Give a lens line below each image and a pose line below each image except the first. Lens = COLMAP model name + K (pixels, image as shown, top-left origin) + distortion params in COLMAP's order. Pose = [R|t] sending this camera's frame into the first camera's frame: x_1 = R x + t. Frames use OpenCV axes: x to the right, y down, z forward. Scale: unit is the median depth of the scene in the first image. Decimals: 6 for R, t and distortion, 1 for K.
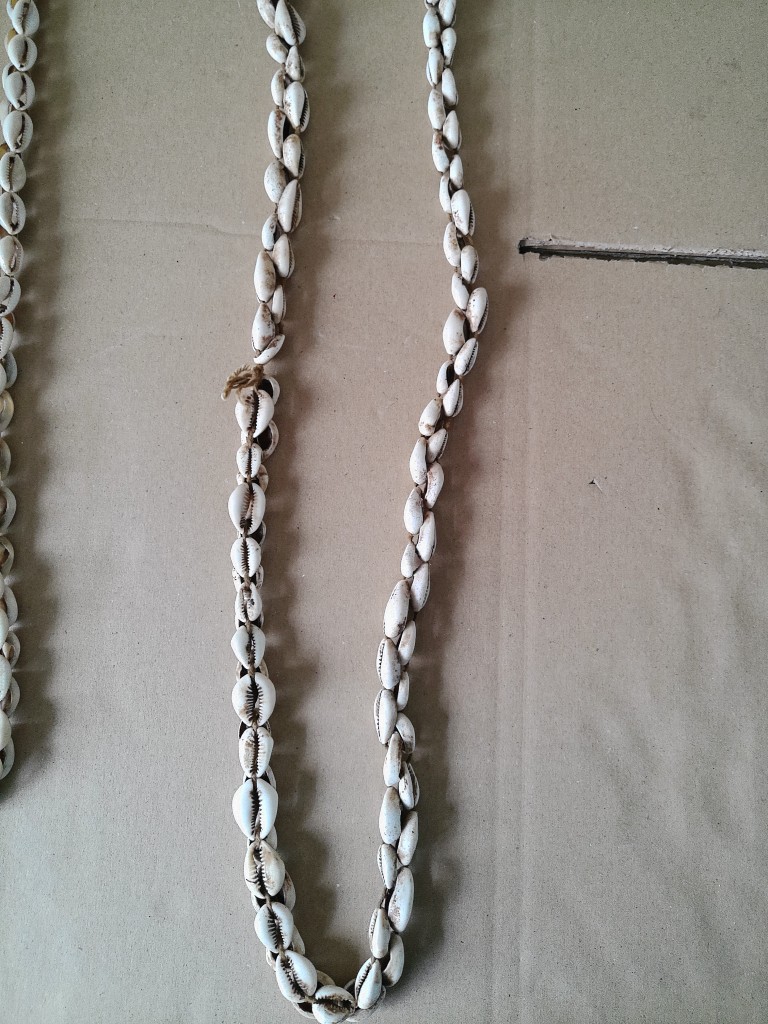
lens RADIAL K [[946.7, 0, 431.7], [0, 946.7, 478.6], [0, 0, 1]] dist [-0.048050, 0.090569]
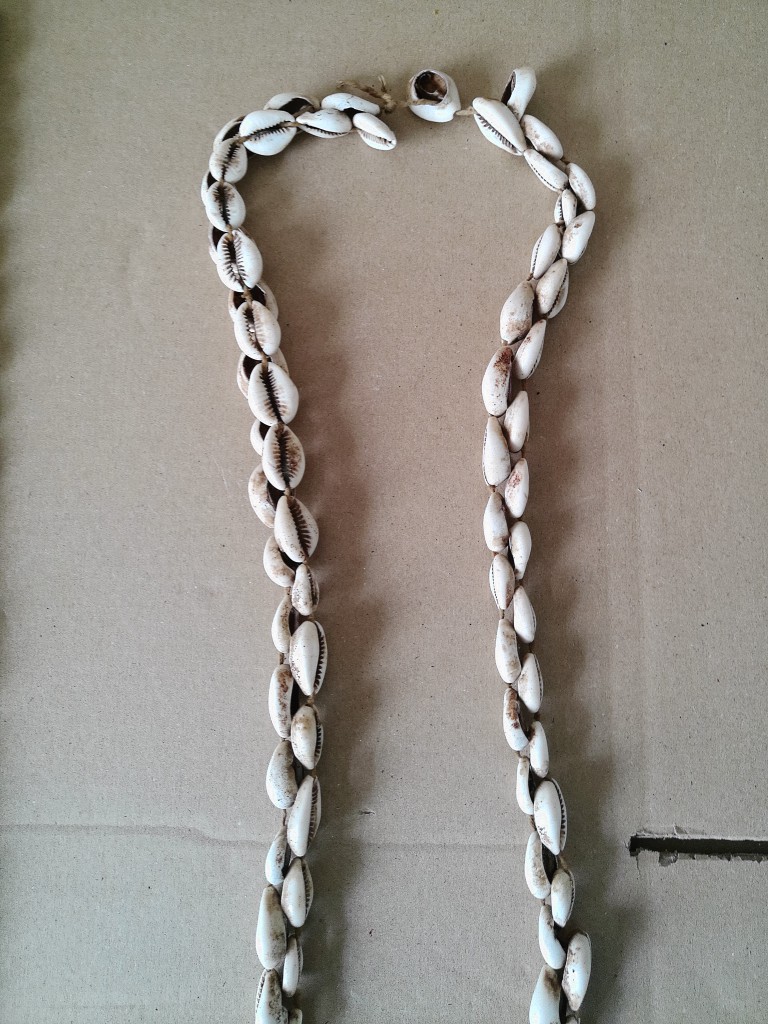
lens RADIAL K [[946.7, 0, 431.7], [0, 946.7, 478.6], [0, 0, 1]] dist [-0.048050, 0.090569]
pose [[0.998951, -0.030041, -0.034566, -0.022858], [0.030061, 0.999548, 0.000061, -0.526991], [0.034549, -0.001100, 0.999402, 0.296074]]
